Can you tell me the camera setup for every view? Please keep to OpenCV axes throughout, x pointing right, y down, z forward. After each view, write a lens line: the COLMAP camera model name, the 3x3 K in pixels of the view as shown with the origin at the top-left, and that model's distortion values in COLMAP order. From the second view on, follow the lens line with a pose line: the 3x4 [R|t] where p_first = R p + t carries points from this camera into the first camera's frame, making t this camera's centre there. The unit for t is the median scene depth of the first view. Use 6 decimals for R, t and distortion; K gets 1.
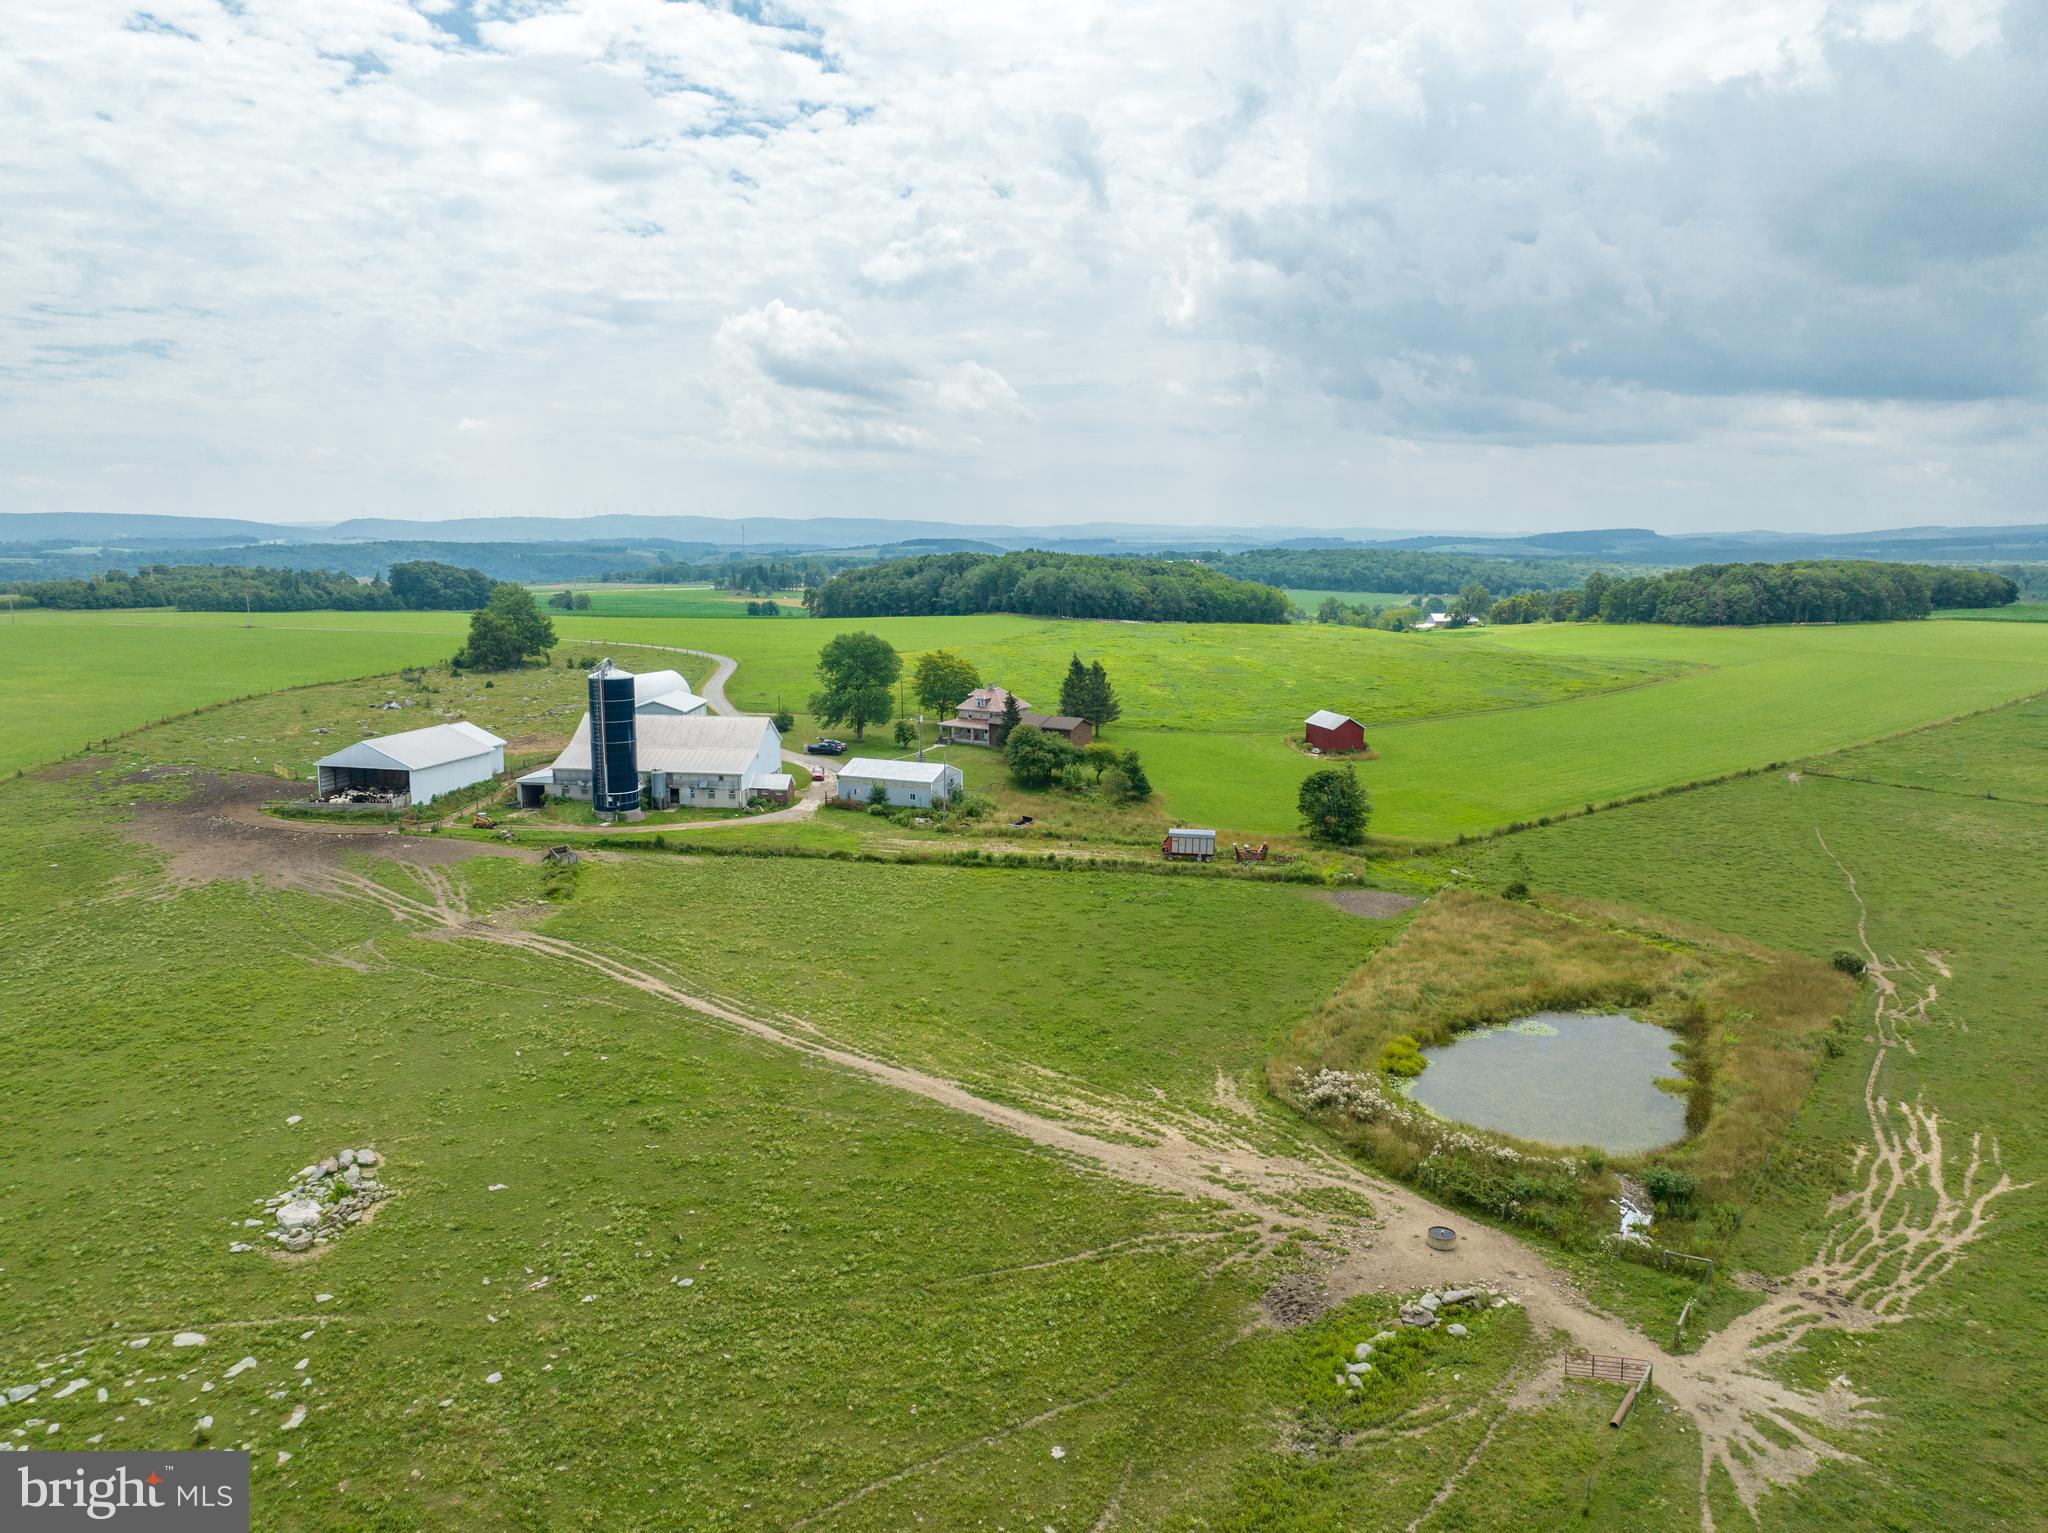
lens RADIAL K [[1444.2, 0, 1026.6], [0, 1444.2, 762.8], [0, 0, 1]] dist [-0.037912, 0.004994]
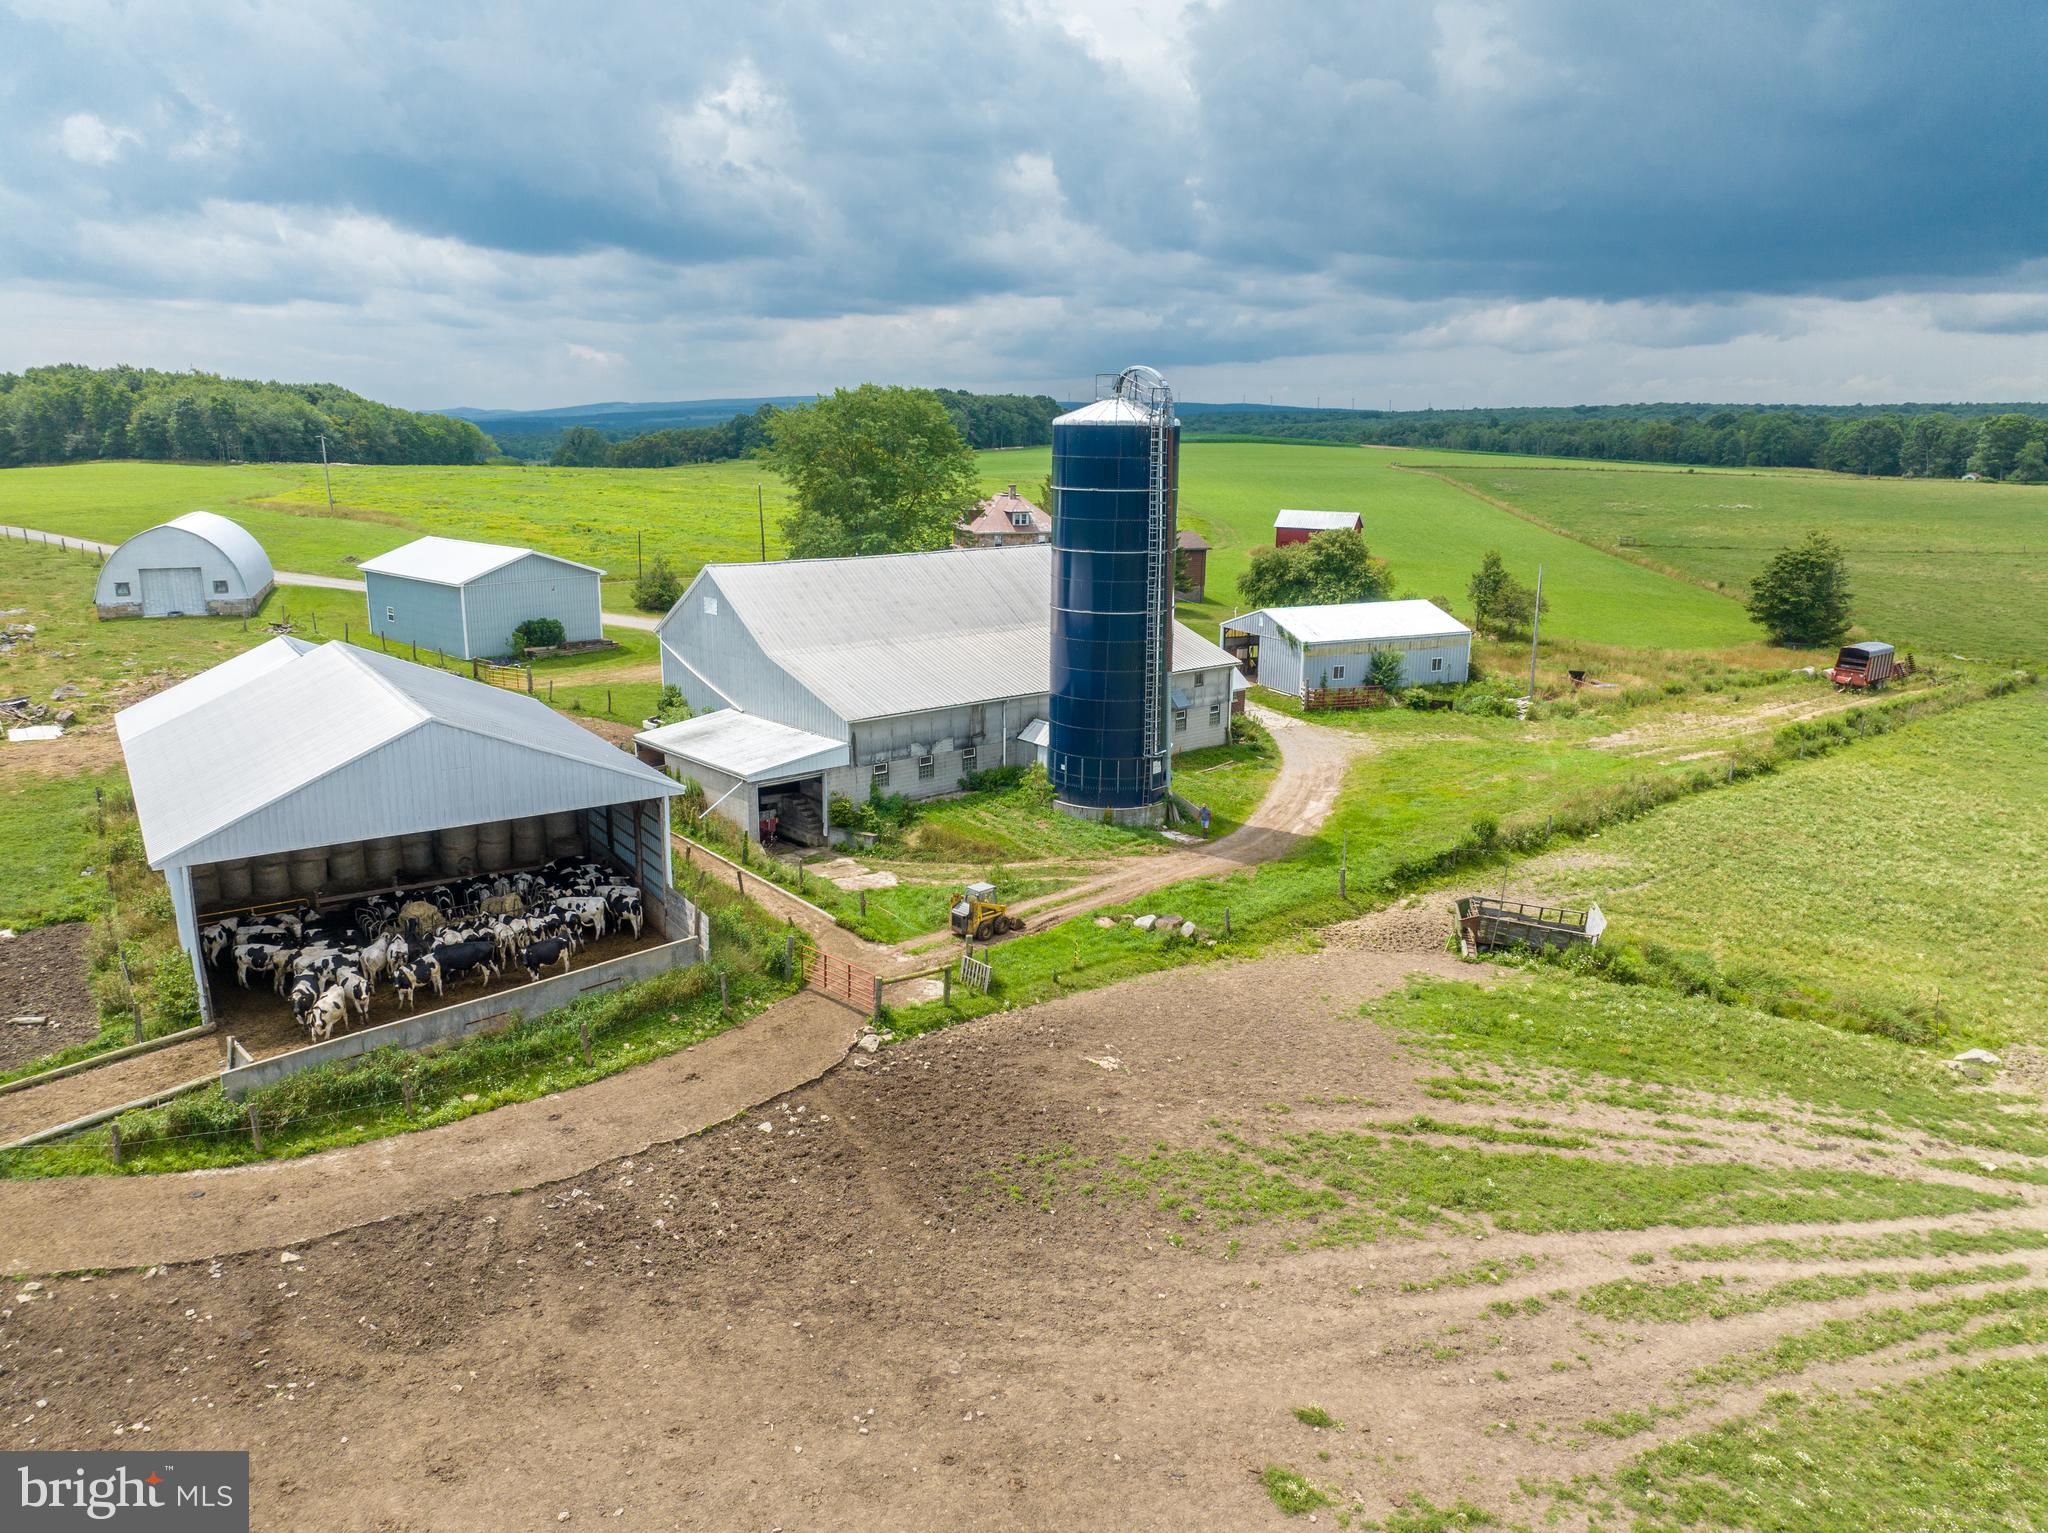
lens RADIAL K [[1444.2, 0, 1026.6], [0, 1444.2, 762.8], [0, 0, 1]] dist [-0.037912, 0.004994]
pose [[0.666596, -0.174543, 0.724696, -0.548359], [0.115354, 0.984642, 0.131045, -0.025798], [-0.736440, -0.003757, 0.676493, 0.748278]]
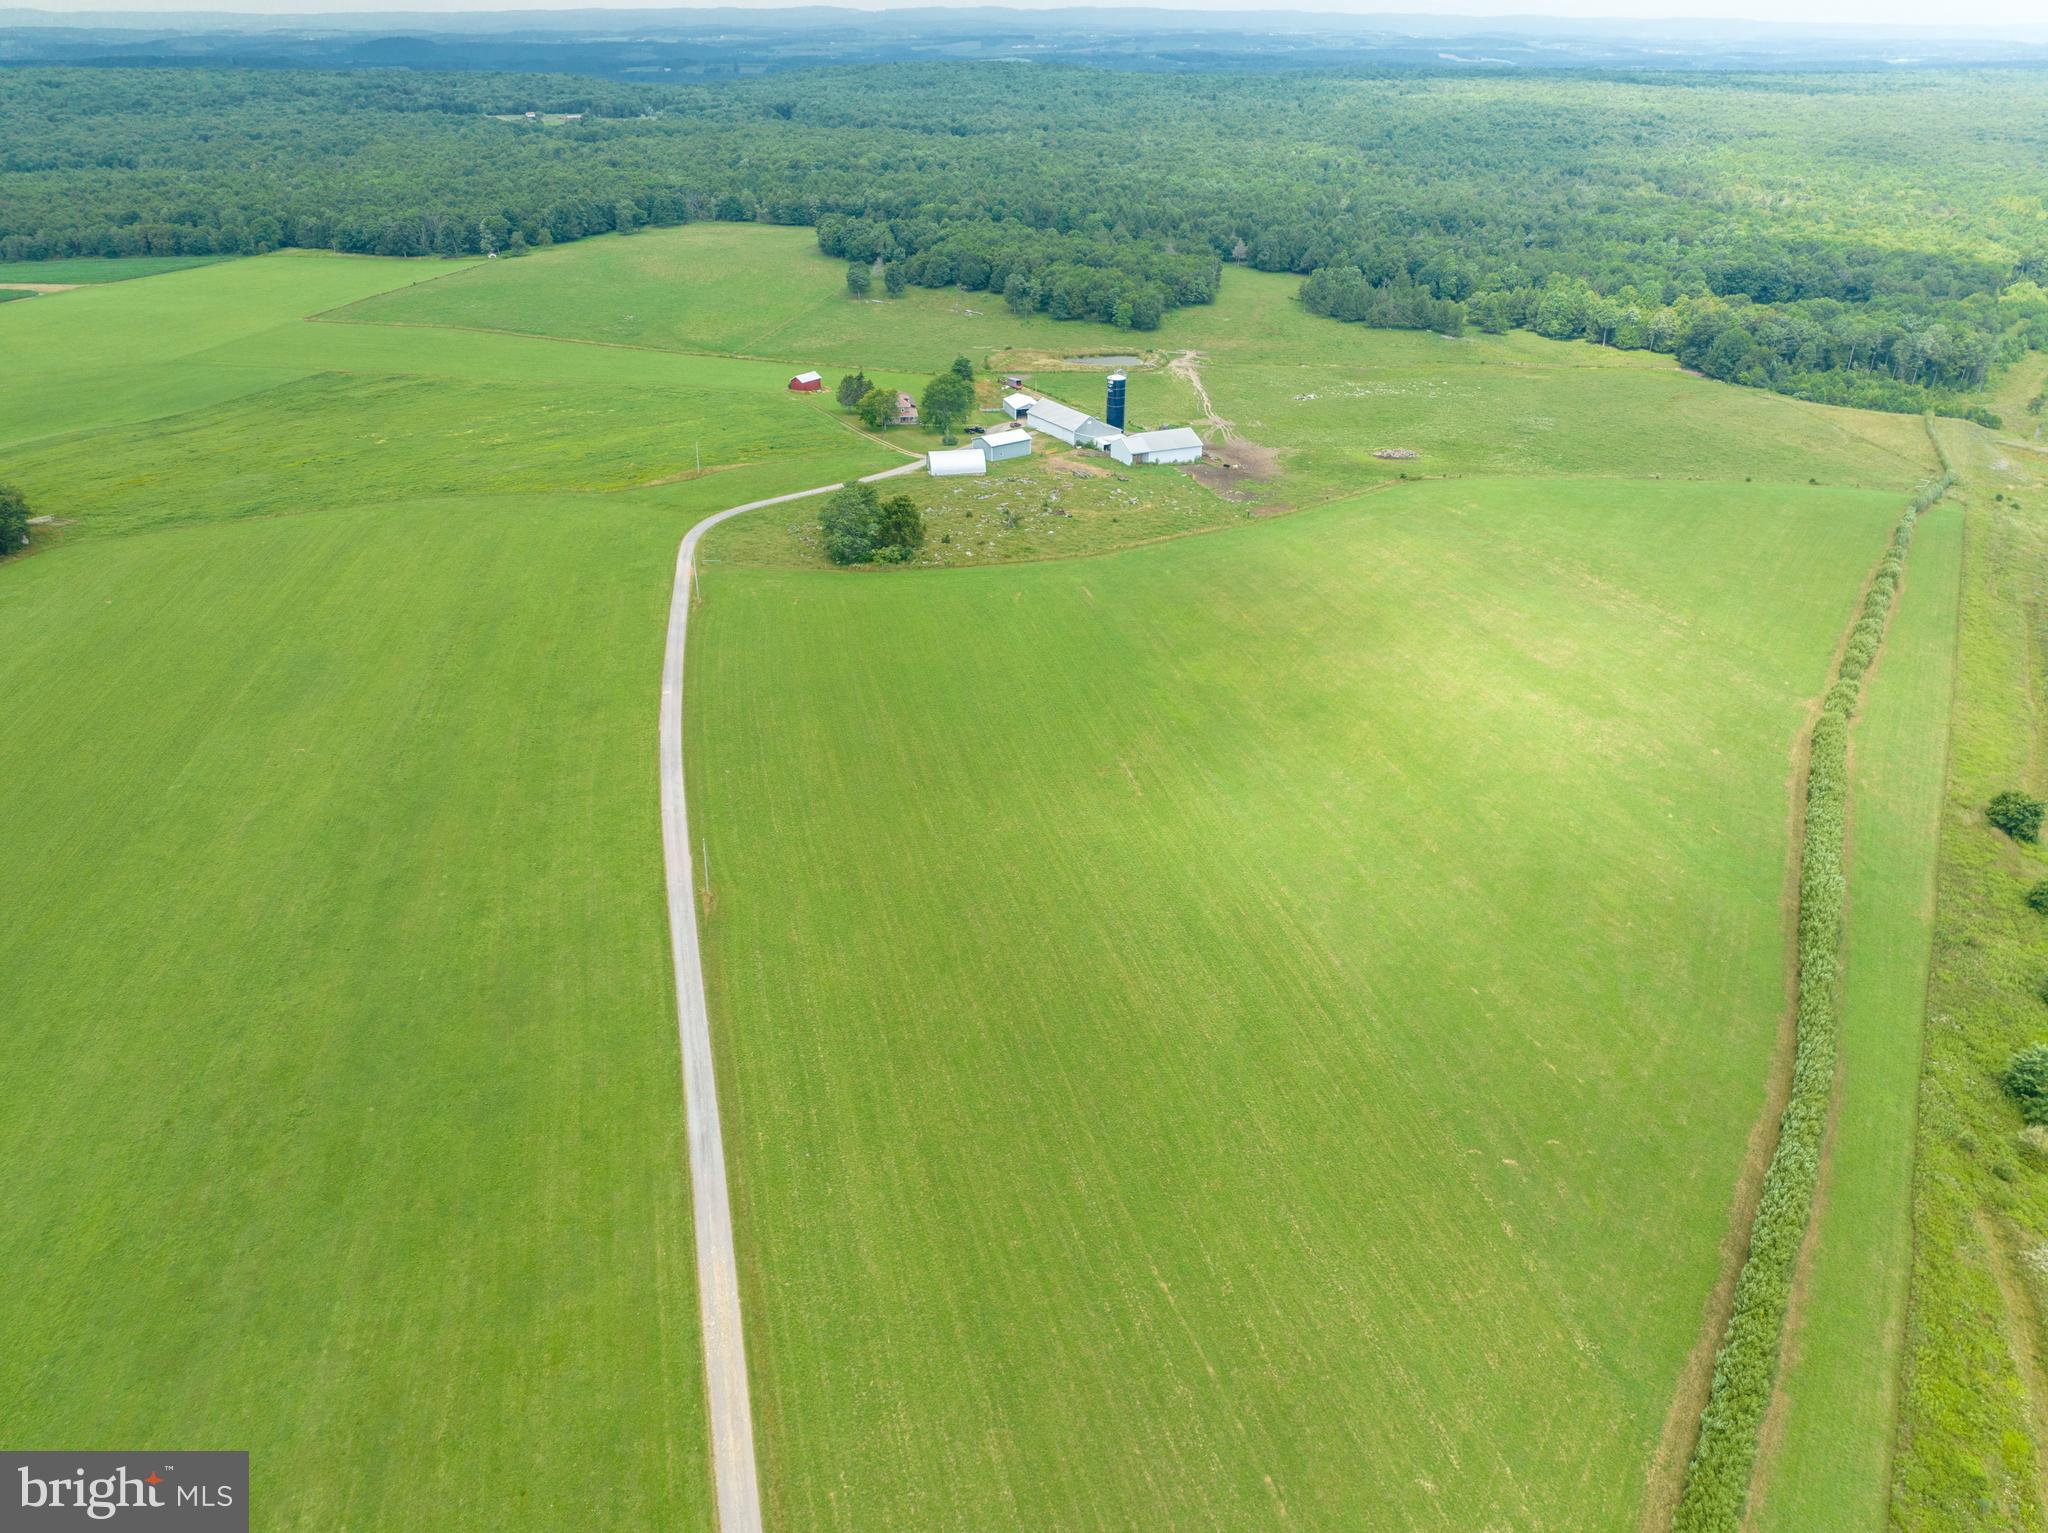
lens RADIAL K [[1439.2, 0, 1024.0], [0, 1439.2, 766.5], [0, 0, 1]] dist [-0.009571, -0.060972]
pose [[-0.620599, -0.381307, 0.685173, -2.004273], [0.103797, 0.826164, 0.553786, -0.832175], [-0.777228, 0.414798, -0.473138, 2.428704]]
